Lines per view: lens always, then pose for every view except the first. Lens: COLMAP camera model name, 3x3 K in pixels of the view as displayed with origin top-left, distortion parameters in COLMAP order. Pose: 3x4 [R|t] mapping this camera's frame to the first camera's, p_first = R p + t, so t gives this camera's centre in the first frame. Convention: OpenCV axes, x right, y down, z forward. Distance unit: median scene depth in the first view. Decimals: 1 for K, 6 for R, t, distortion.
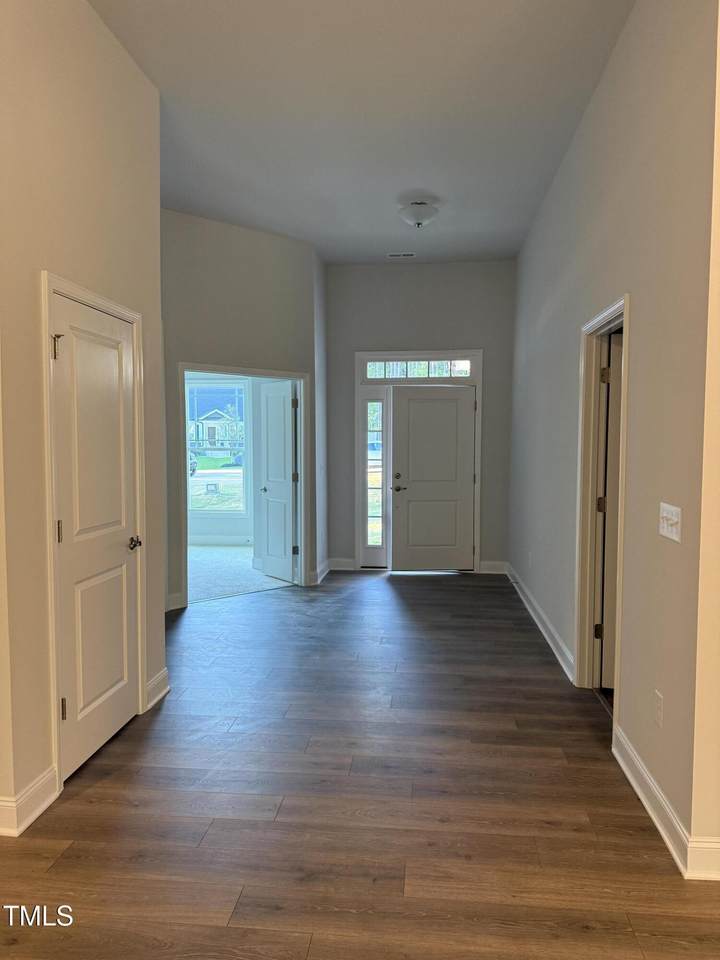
lens RADIAL K [[666.4, 0, 359.7], [0, 666.4, 481.4], [0, 0, 1]] dist [0.003619, 0.000255]
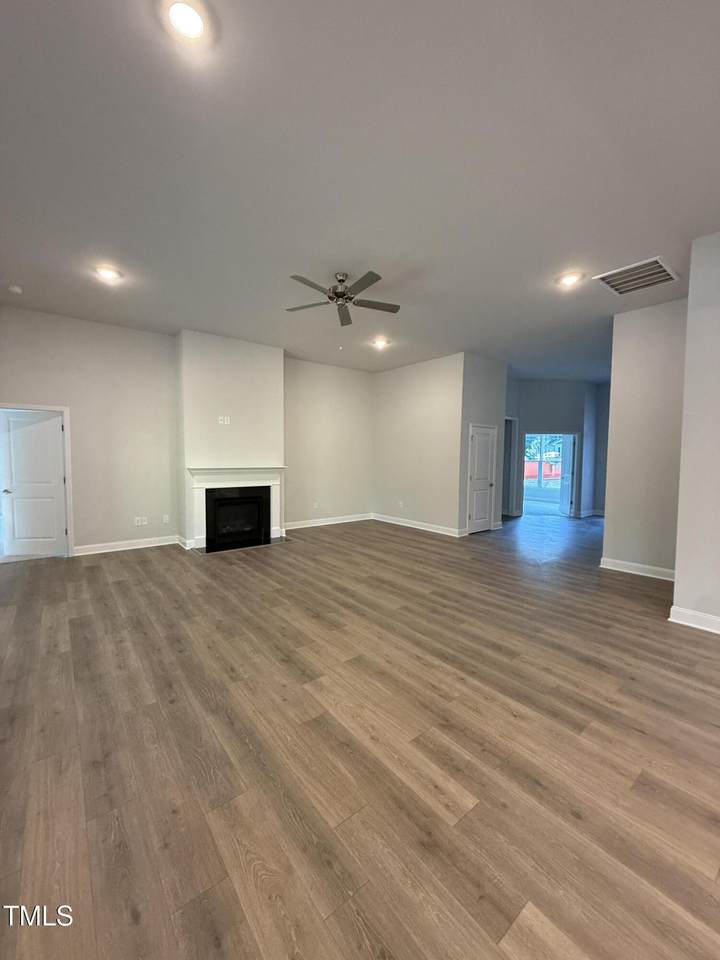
lens RADIAL K [[383.0, 0, 357.1], [0, 383.0, 480.7], [0, 0, 1]] dist [0.000602, 0.000013]
pose [[0.703318, 0.045086, -0.709444, 0.351489], [-0.046581, 0.998765, 0.017294, 0.033591], [0.709348, 0.020884, 0.704549, -0.572541]]
